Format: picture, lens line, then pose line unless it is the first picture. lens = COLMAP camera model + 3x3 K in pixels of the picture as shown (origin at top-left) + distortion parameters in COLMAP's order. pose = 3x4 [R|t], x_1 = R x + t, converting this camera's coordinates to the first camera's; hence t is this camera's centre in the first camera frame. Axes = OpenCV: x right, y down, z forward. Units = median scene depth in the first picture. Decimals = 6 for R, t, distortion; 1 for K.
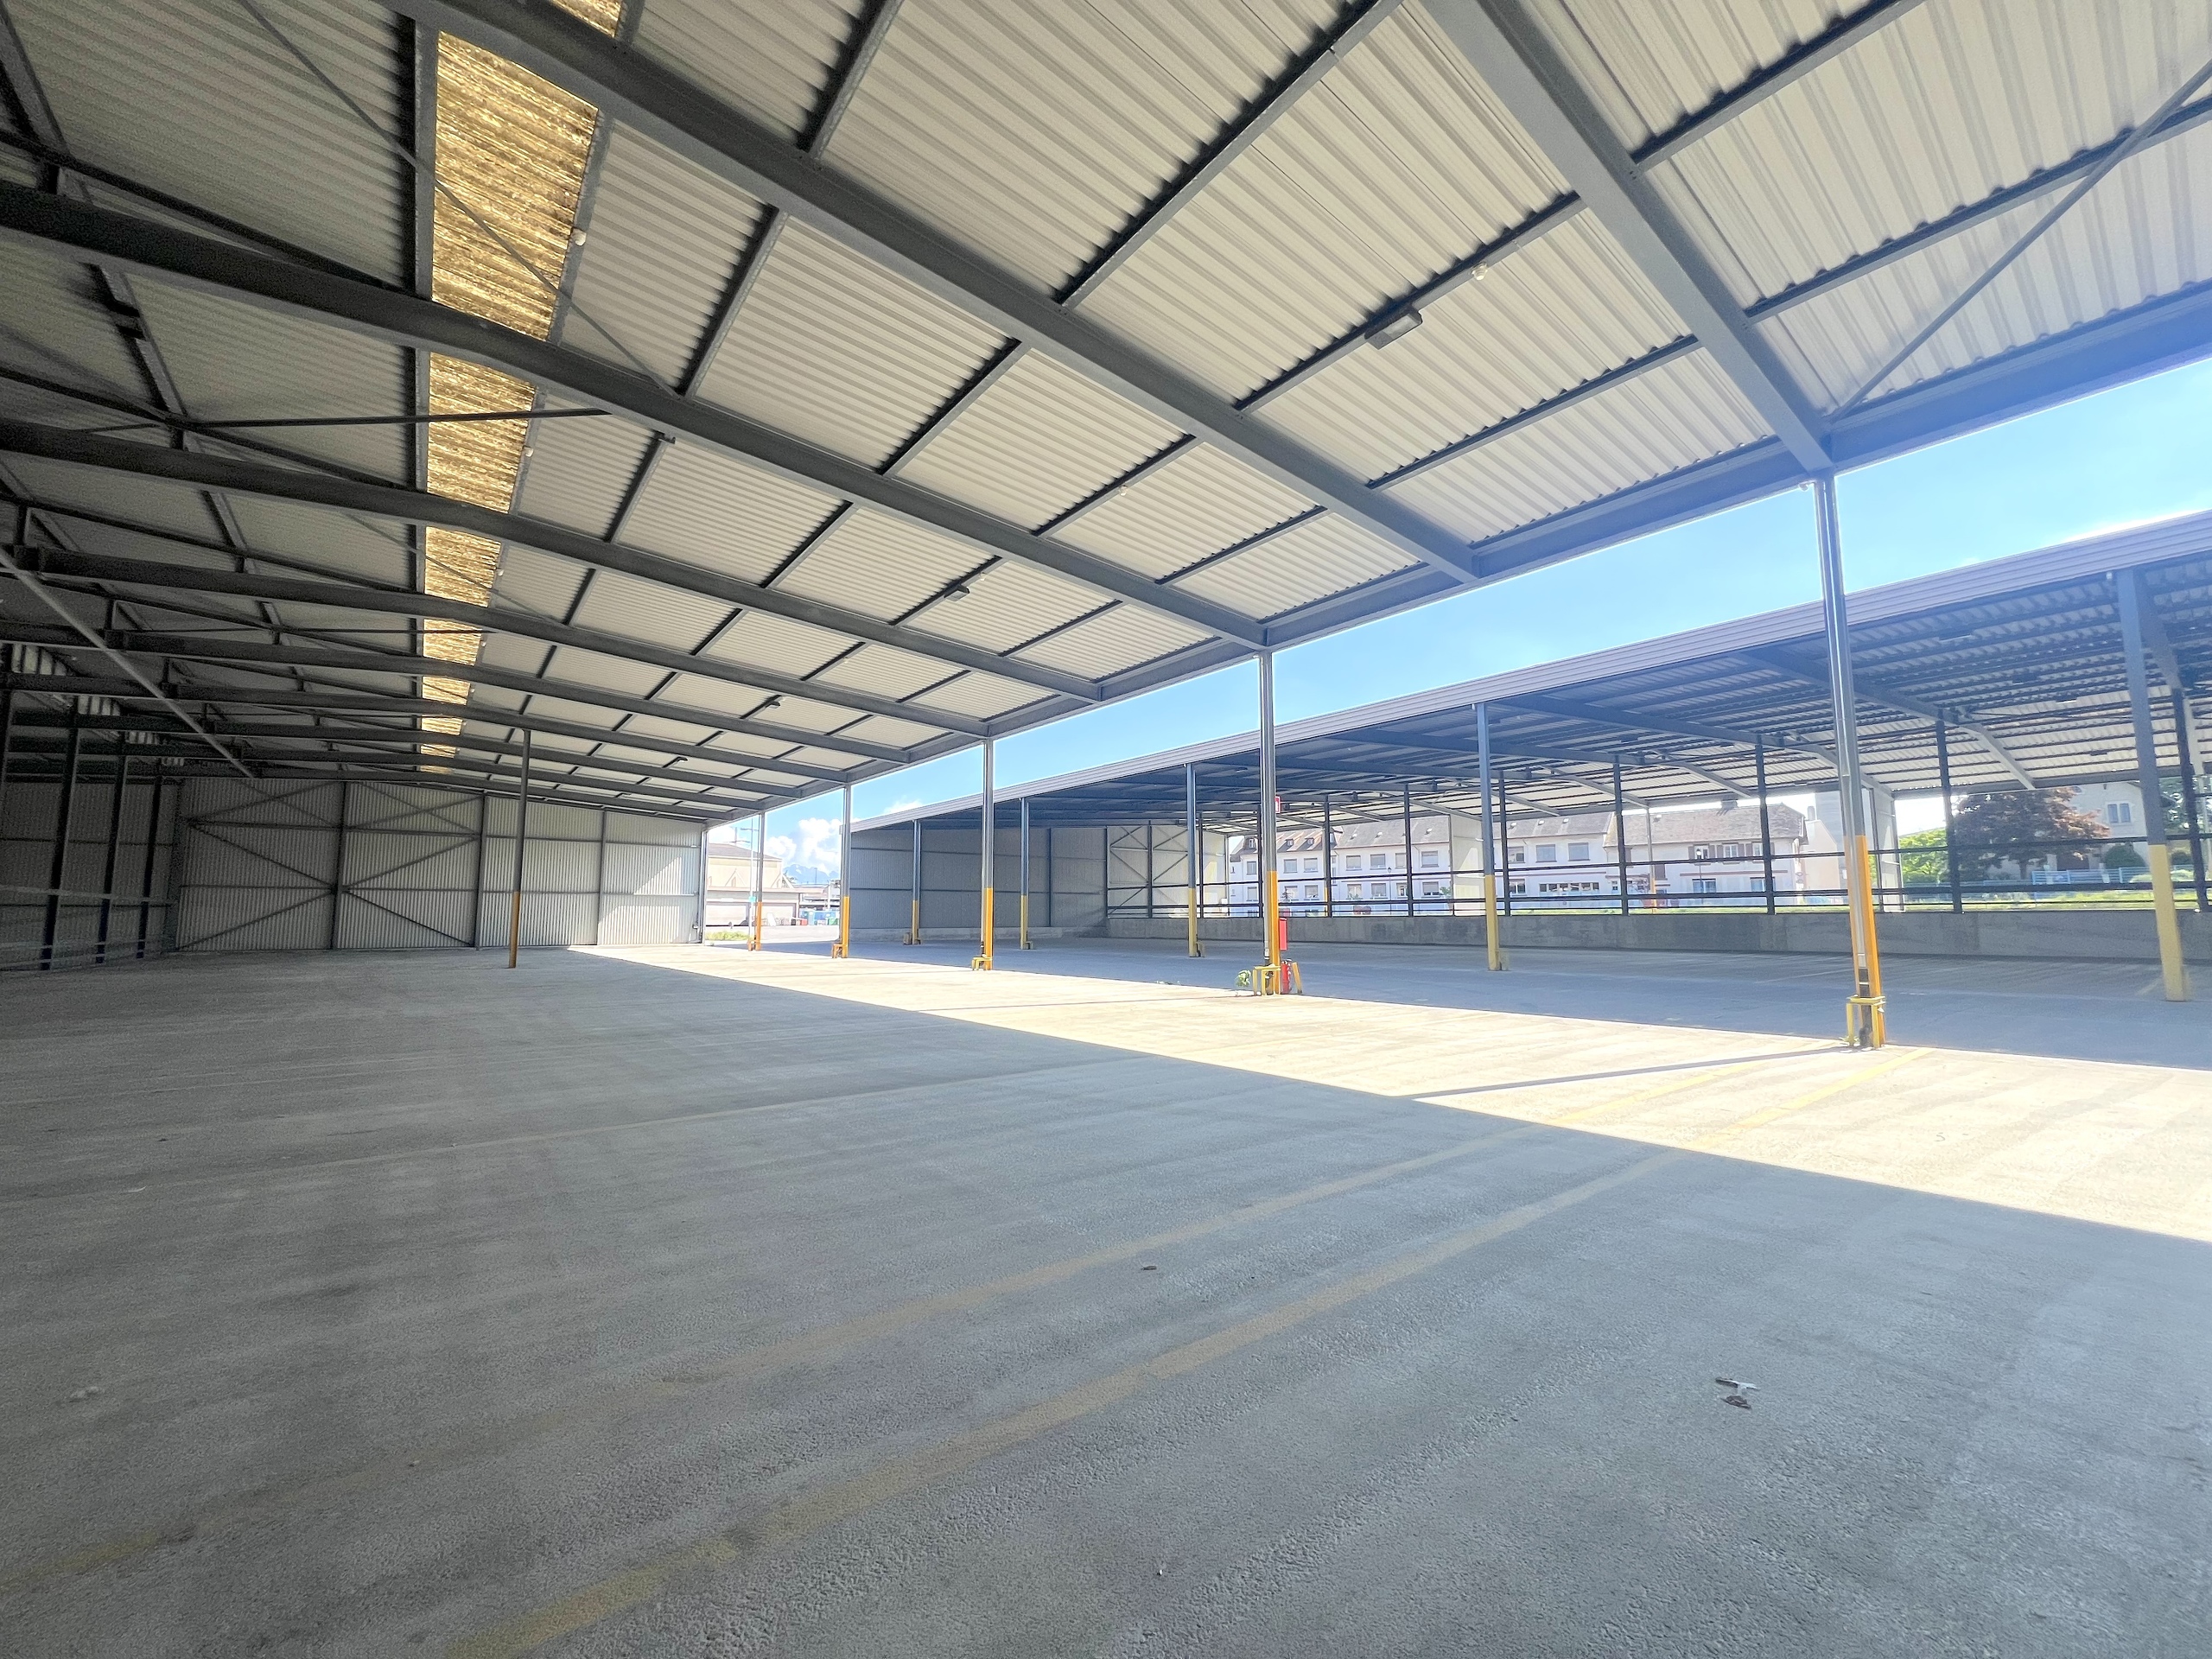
lens RADIAL K [[884.5, 0, 1108.3], [0, 884.5, 833.8], [0, 0, 1]] dist [-0.001324, 0.000176]
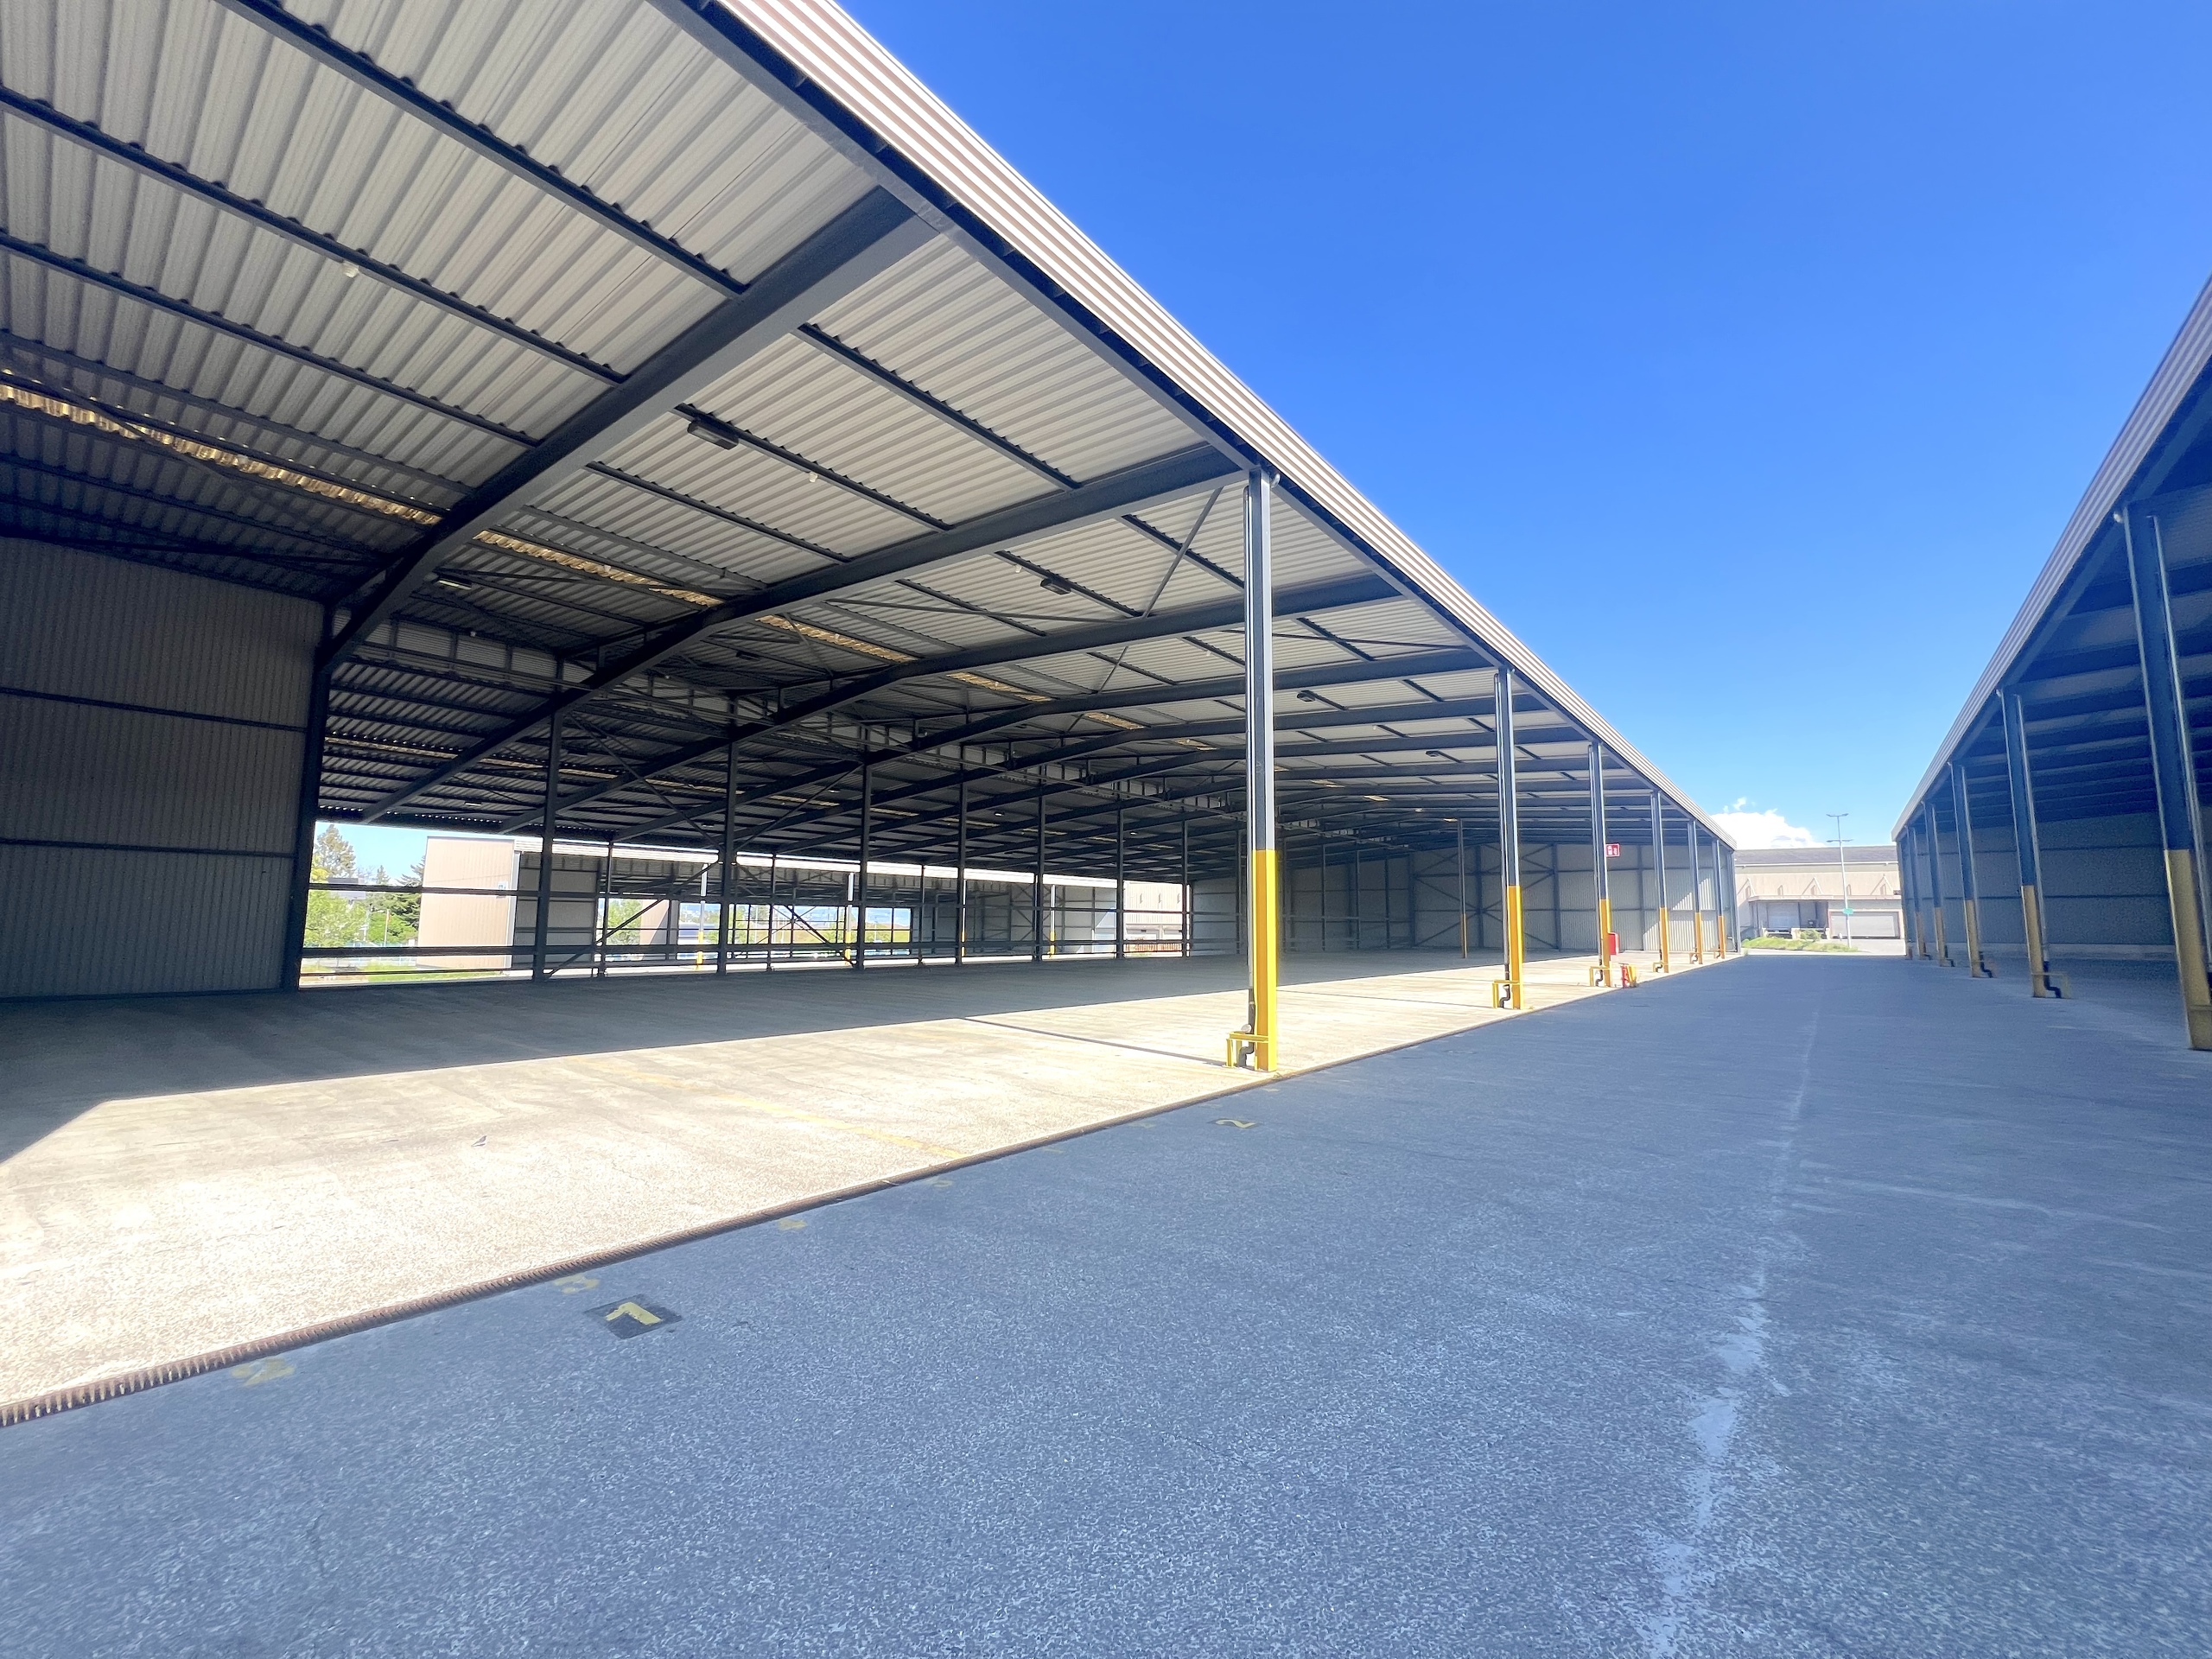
lens RADIAL K [[884.5, 0, 1108.3], [0, 884.5, 833.8], [0, 0, 1]] dist [-0.001324, 0.000176]
pose [[0.225844, -0.100877, -0.968926, 1.542174], [0.091376, 0.992432, -0.082026, -0.024040], [0.969868, -0.070012, 0.233353, -0.078716]]
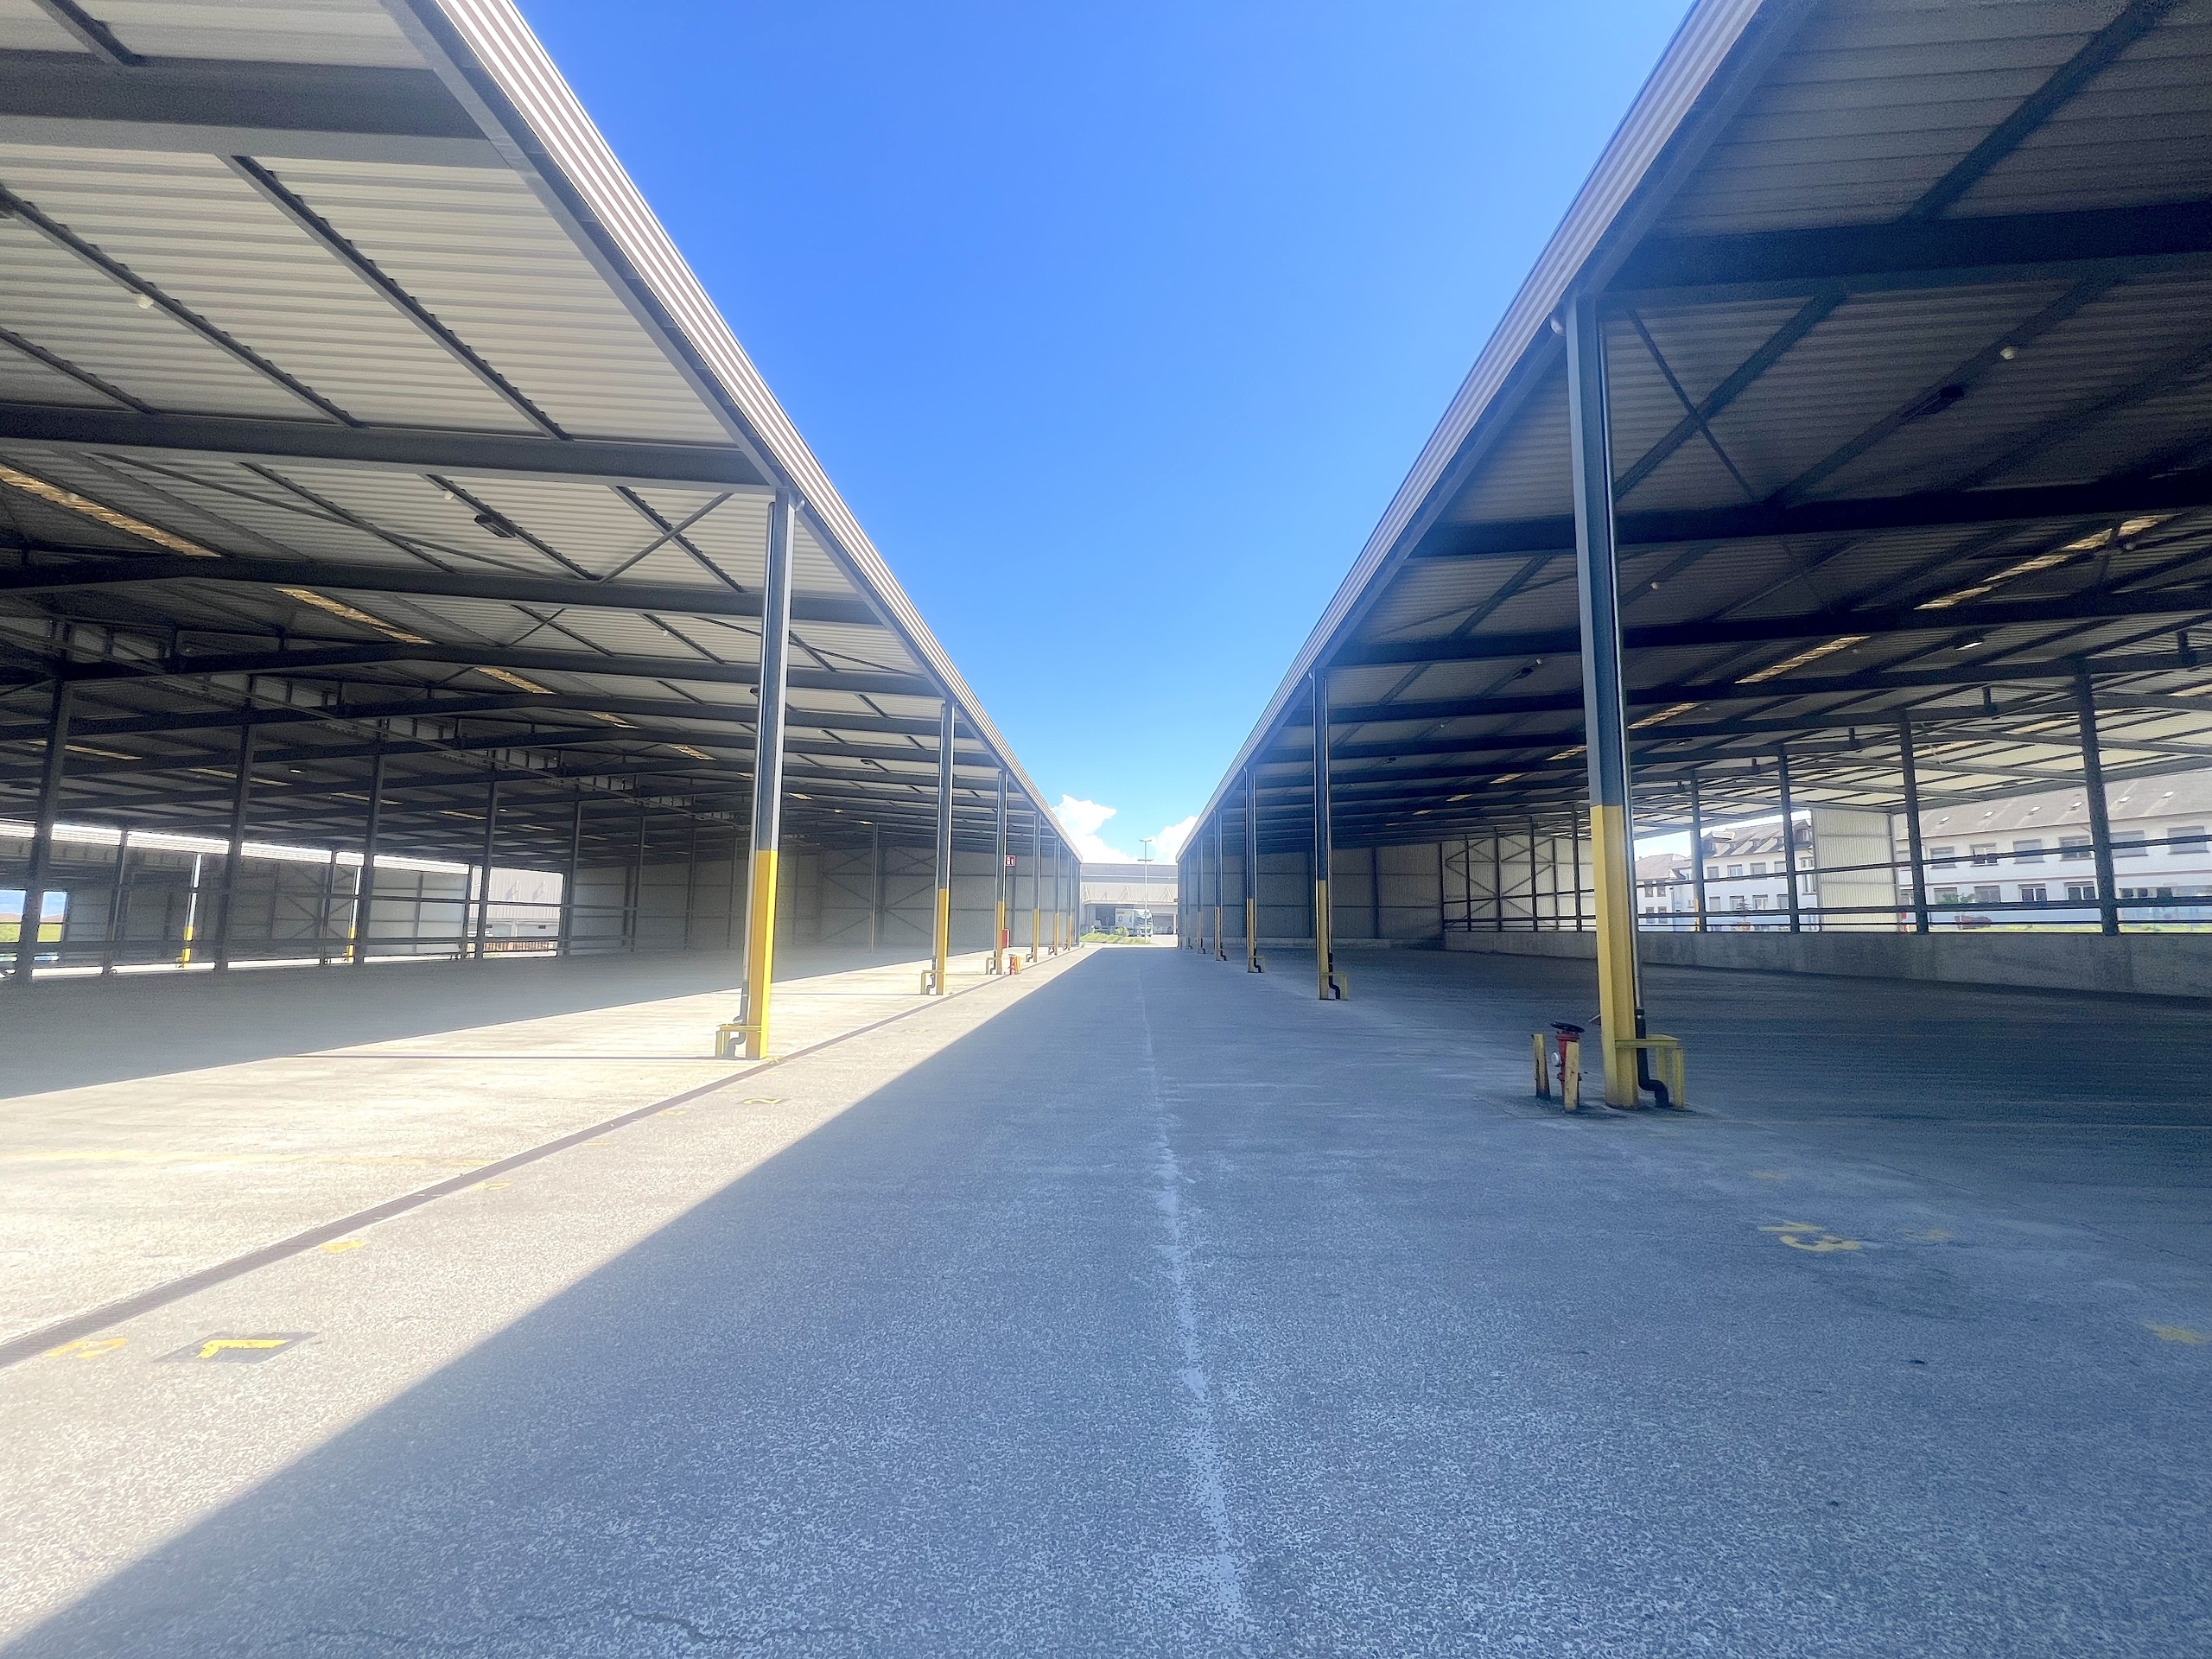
lens RADIAL K [[884.5, 0, 1108.3], [0, 884.5, 833.8], [0, 0, 1]] dist [-0.001324, 0.000176]
pose [[0.775300, -0.059392, -0.628794, 1.594377], [0.052826, 0.998178, -0.029148, -0.038917], [0.629380, -0.010619, 0.777025, -0.238322]]
